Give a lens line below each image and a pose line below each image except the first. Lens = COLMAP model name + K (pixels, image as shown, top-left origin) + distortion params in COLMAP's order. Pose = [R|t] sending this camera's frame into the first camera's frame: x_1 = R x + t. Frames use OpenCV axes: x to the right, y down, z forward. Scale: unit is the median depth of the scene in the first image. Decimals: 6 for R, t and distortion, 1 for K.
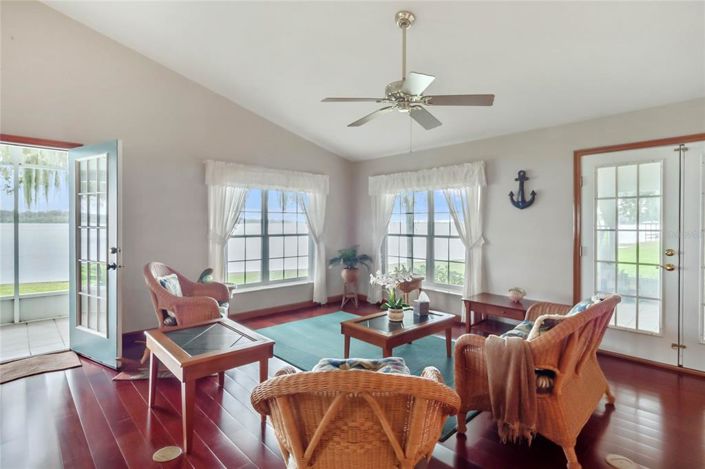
lens RADIAL K [[346.6, 0, 353.0], [0, 346.6, 227.5], [0, 0, 1]] dist [0.004590, -0.000798]
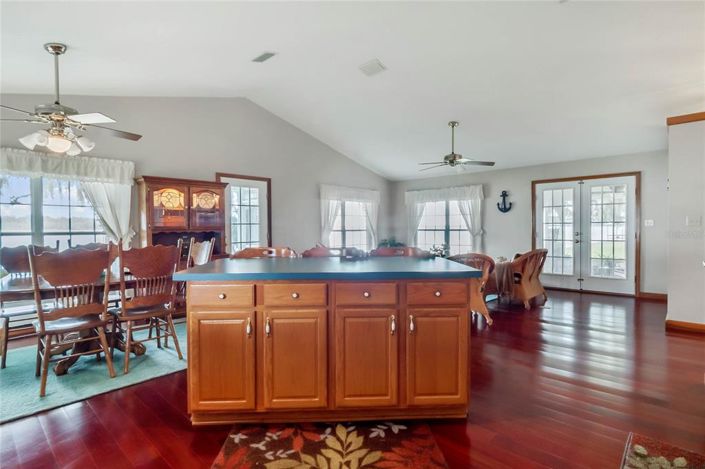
lens RADIAL K [[346.6, 0, 357.2], [0, 346.6, 233.9], [0, 0, 1]] dist [0.004590, -0.000798]
pose [[0.997271, -0.010085, 0.073135, -0.385648], [0.009615, 0.999931, 0.006767, 0.035615], [-0.073199, -0.006045, 0.997299, -0.698550]]
